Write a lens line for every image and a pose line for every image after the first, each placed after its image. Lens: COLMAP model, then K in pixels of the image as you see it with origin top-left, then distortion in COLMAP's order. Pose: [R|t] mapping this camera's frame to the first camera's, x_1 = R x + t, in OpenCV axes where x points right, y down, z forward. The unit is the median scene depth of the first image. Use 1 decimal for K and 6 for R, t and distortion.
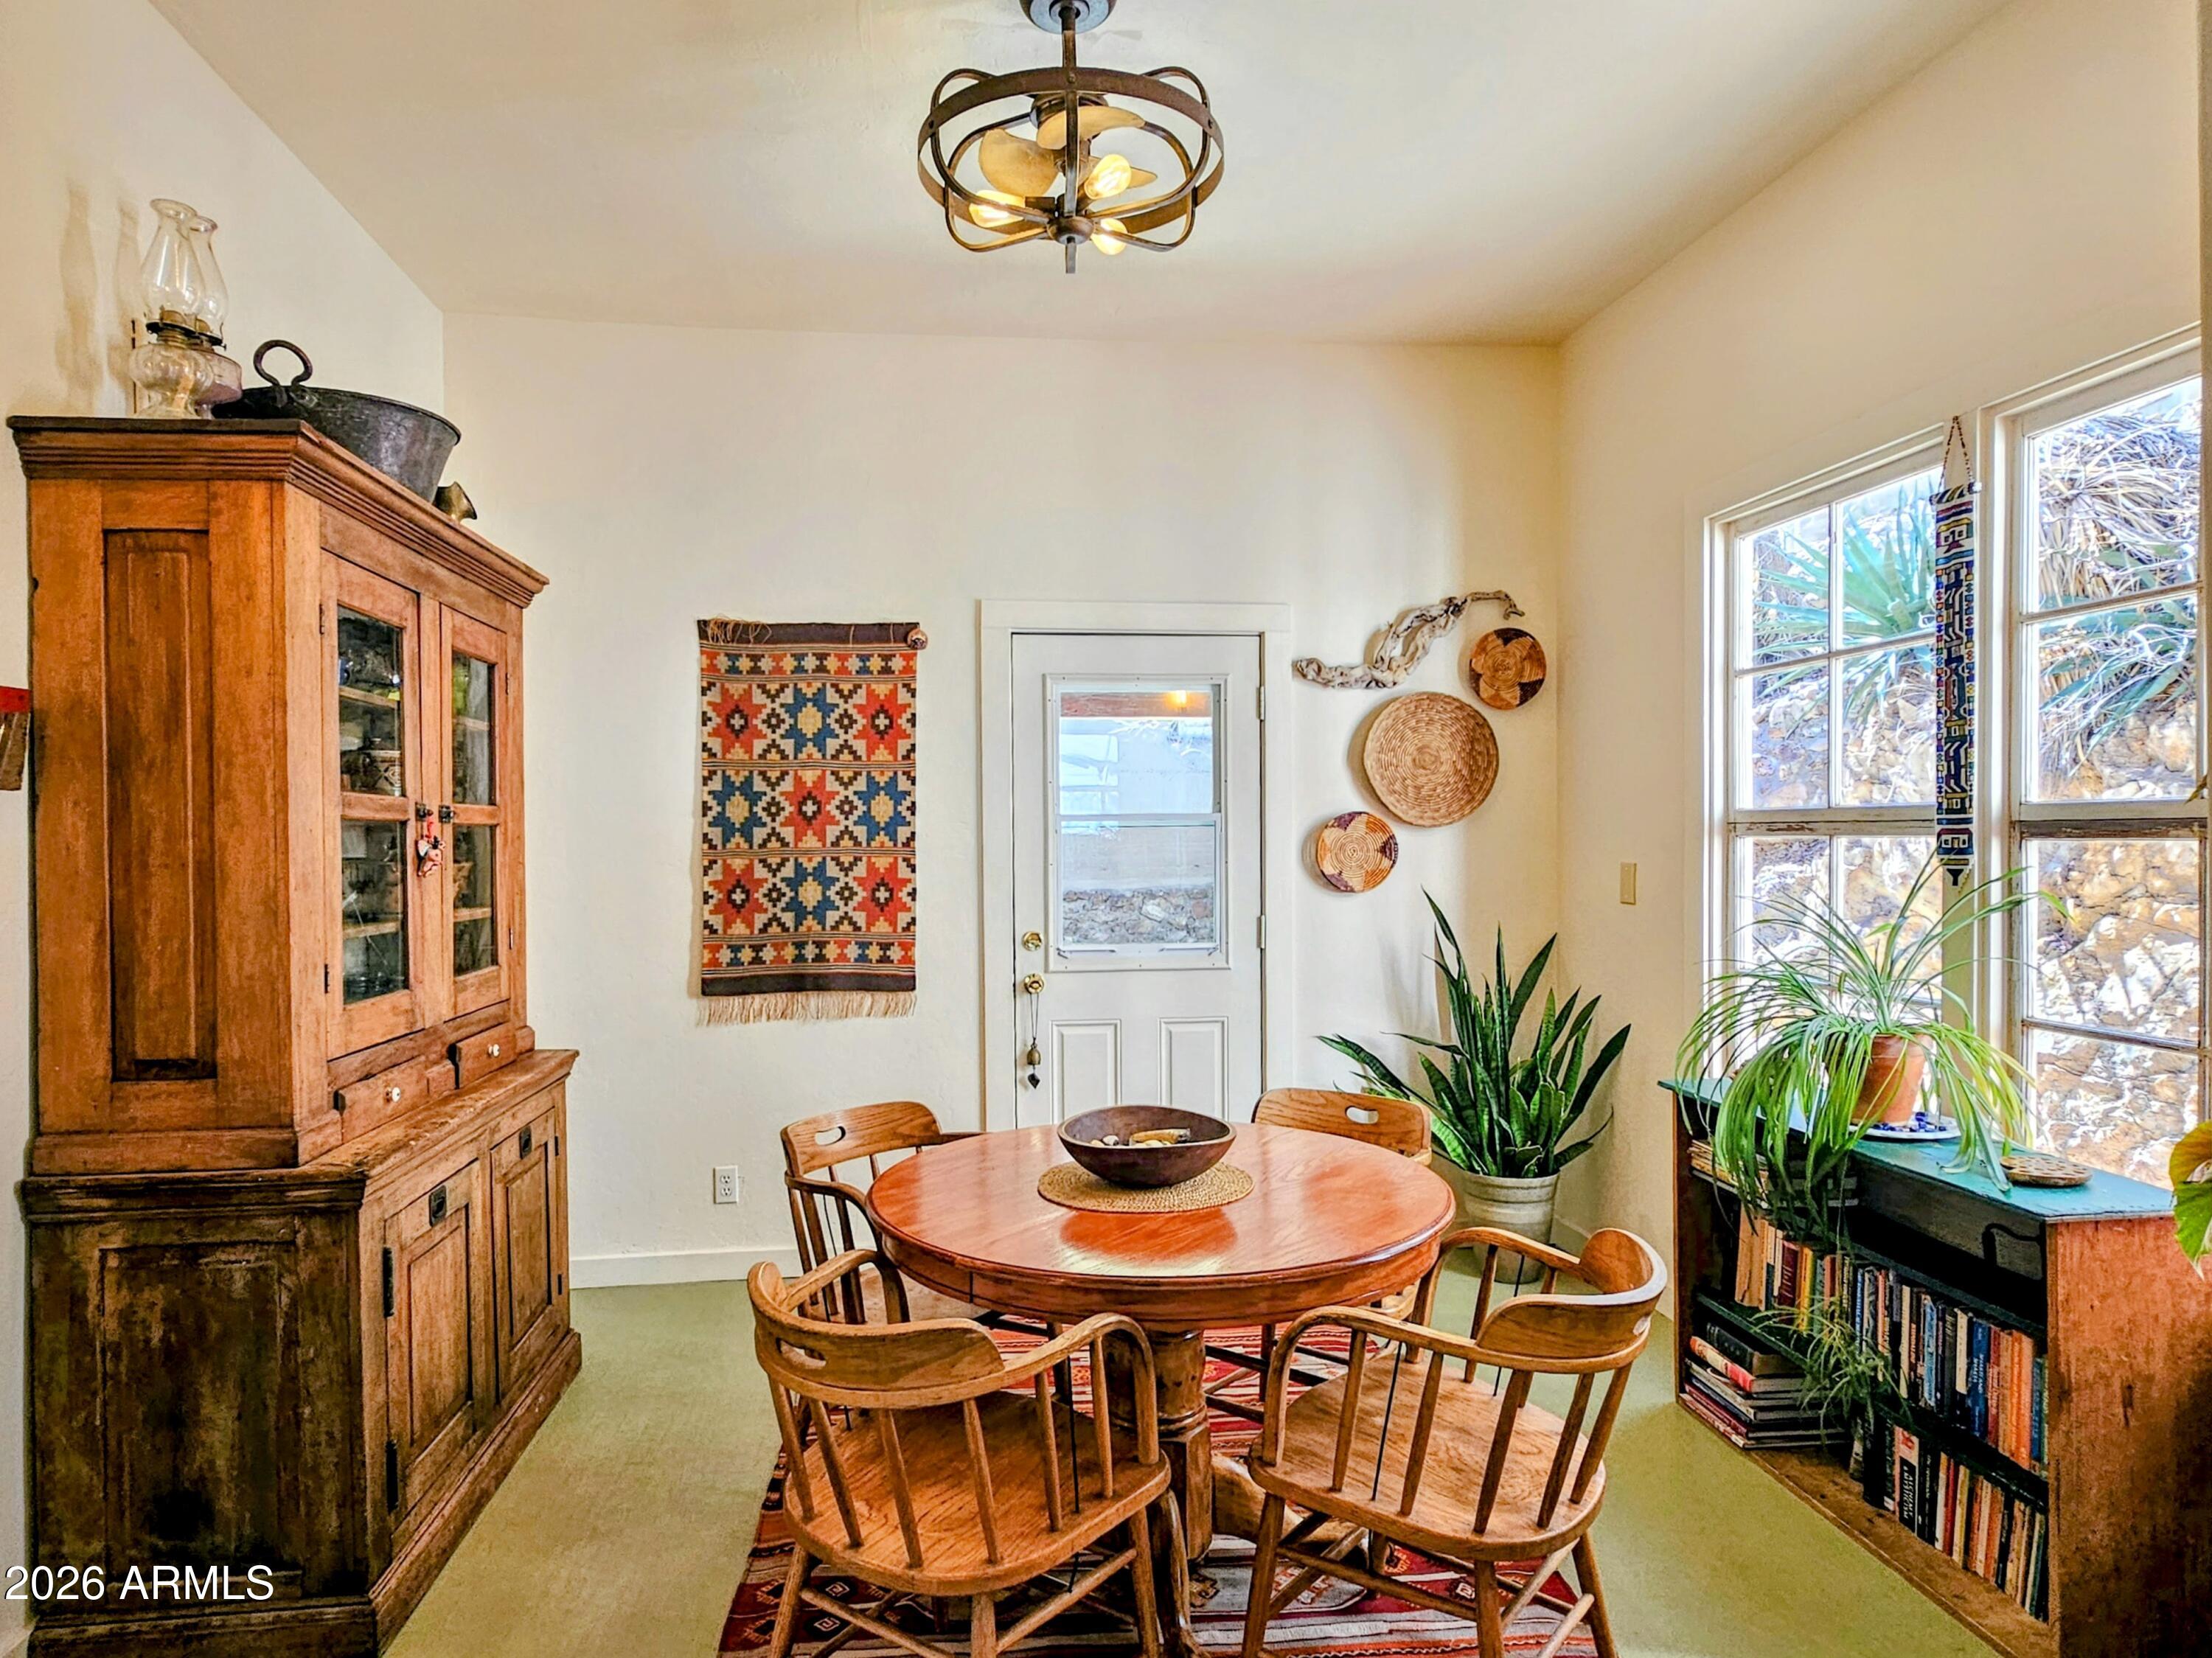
lens RADIAL K [[1328.6, 0, 1102.1], [0, 1328.6, 850.2], [0, 0, 1]] dist [0.007772, -0.002922]
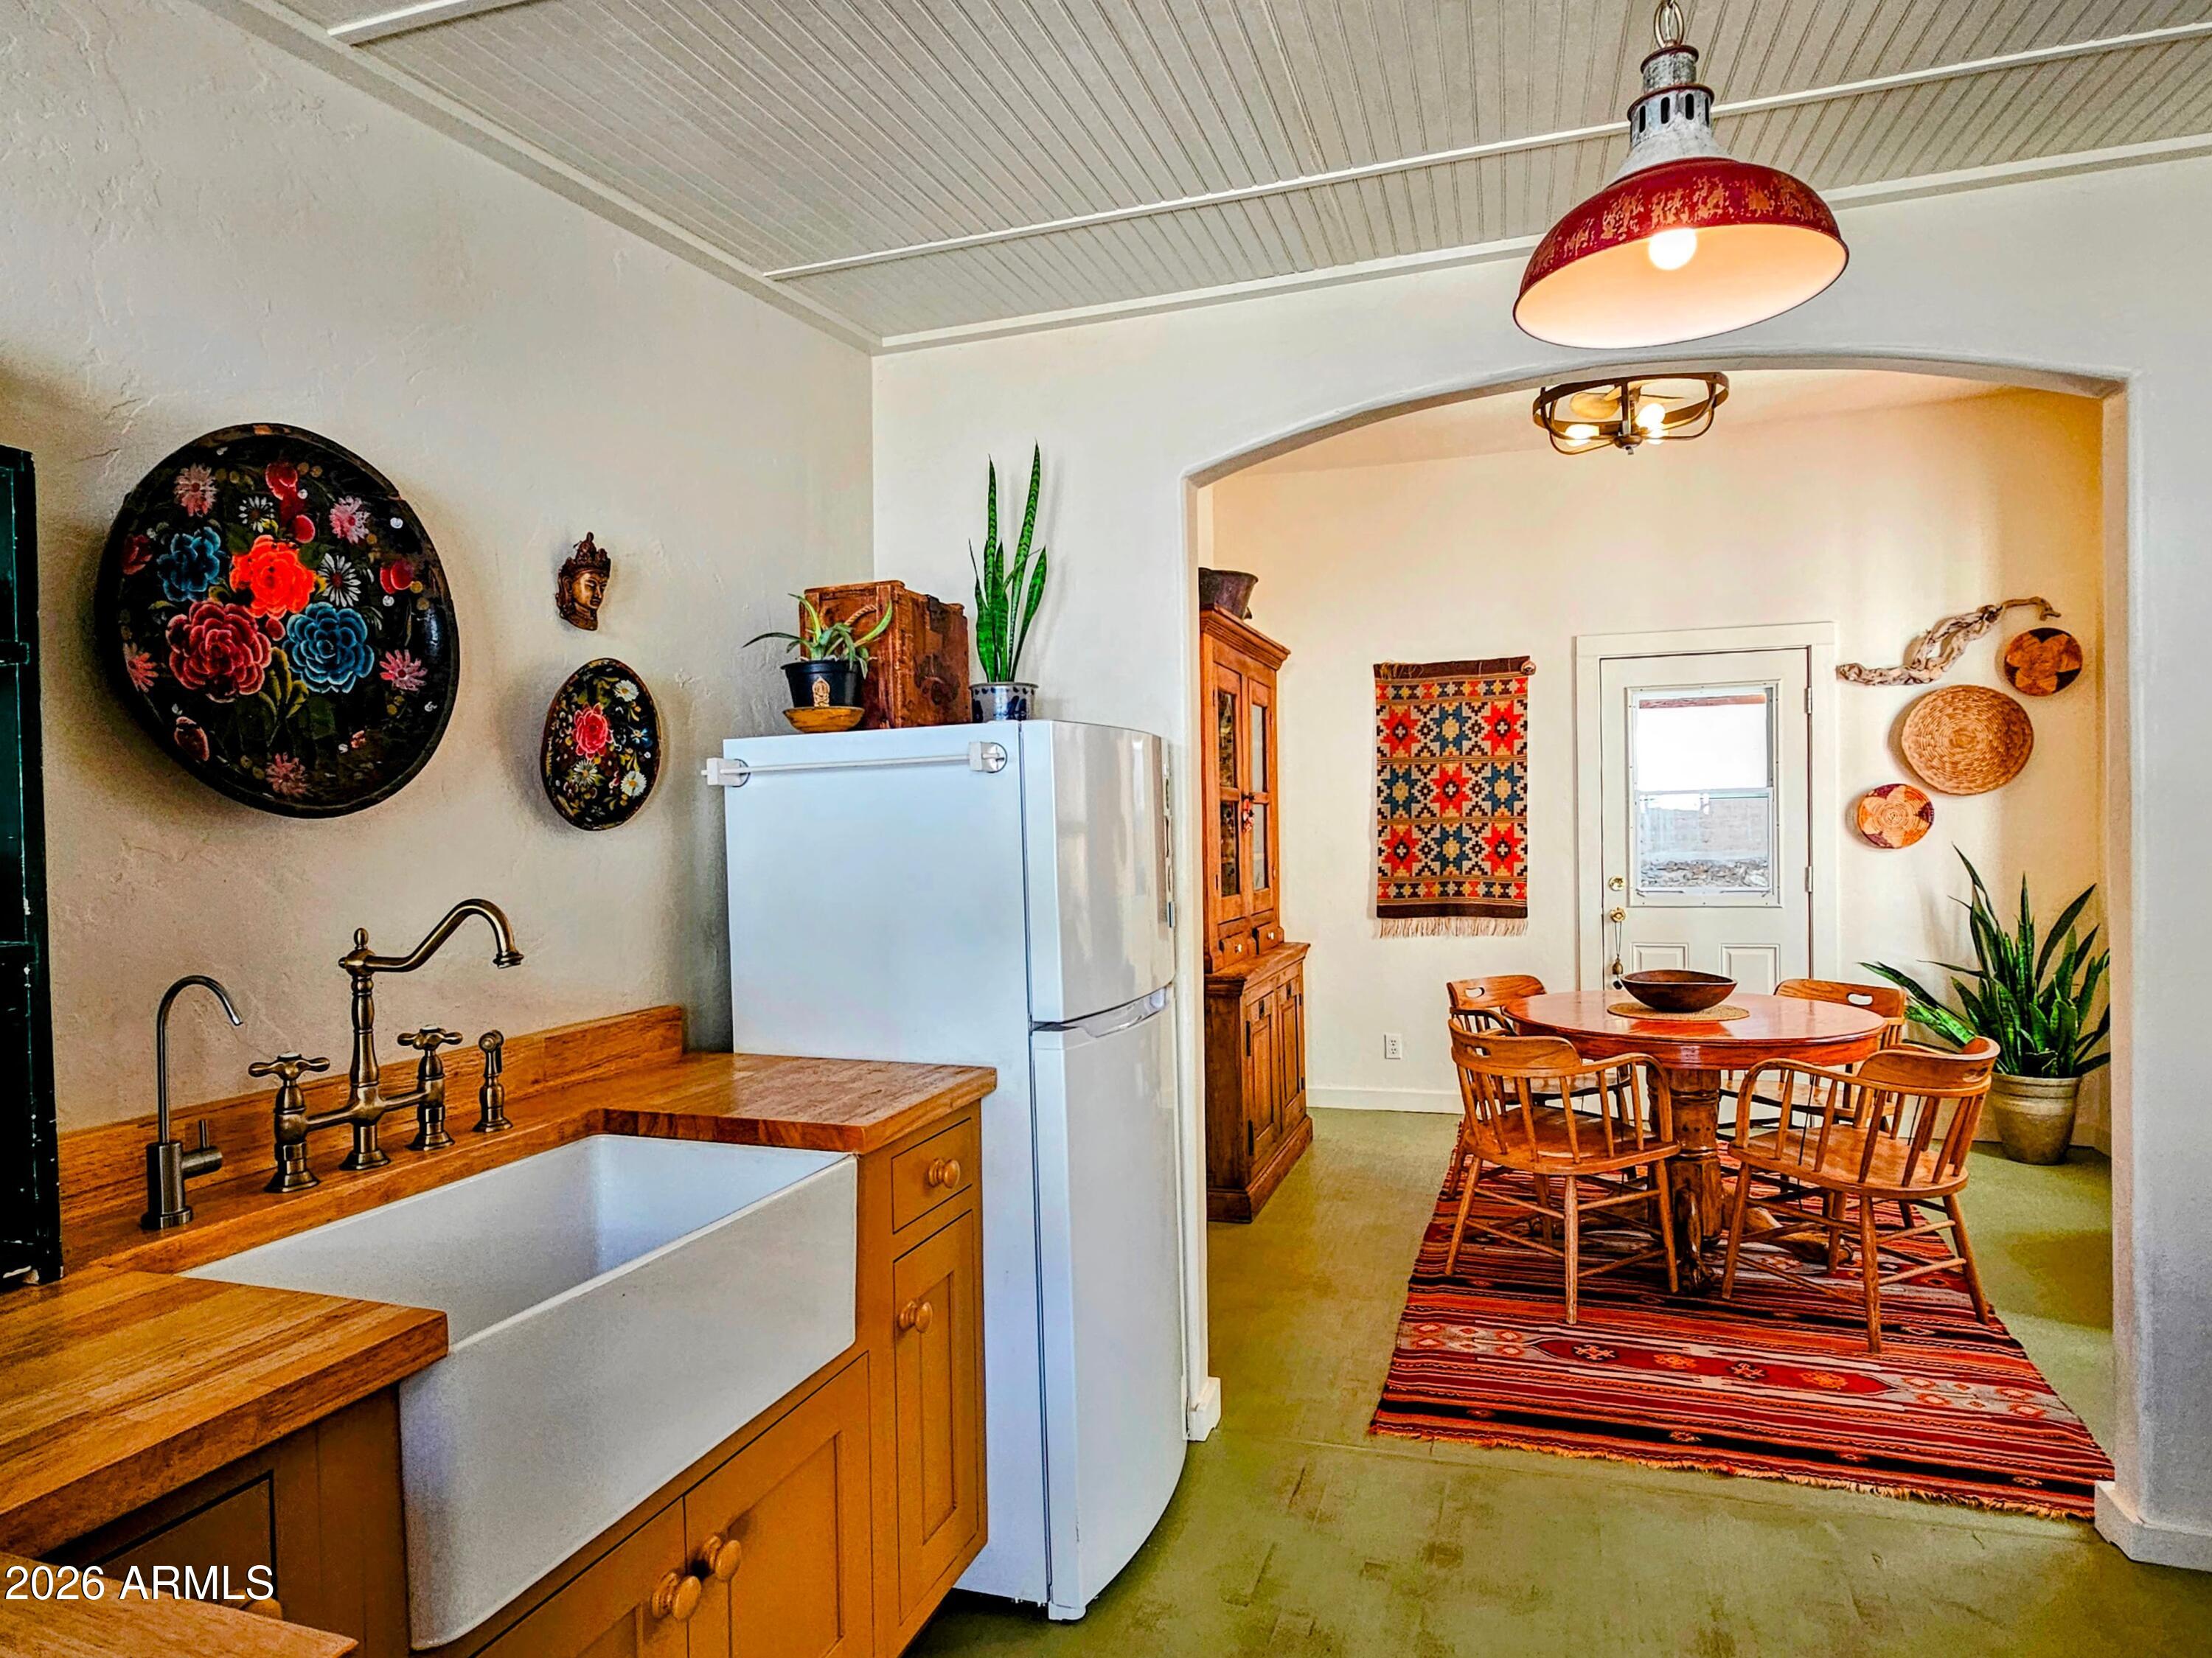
lens RADIAL K [[1334.9, 0, 1085.4], [0, 1334.9, 847.1], [0, 0, 1]] dist [0.001924, 0.000986]
pose [[0.899930, -0.000709, -0.436034, 0.055666], [0.005688, 0.999933, 0.010114, 0.013910], [0.435997, -0.011582, 0.899873, -0.480472]]
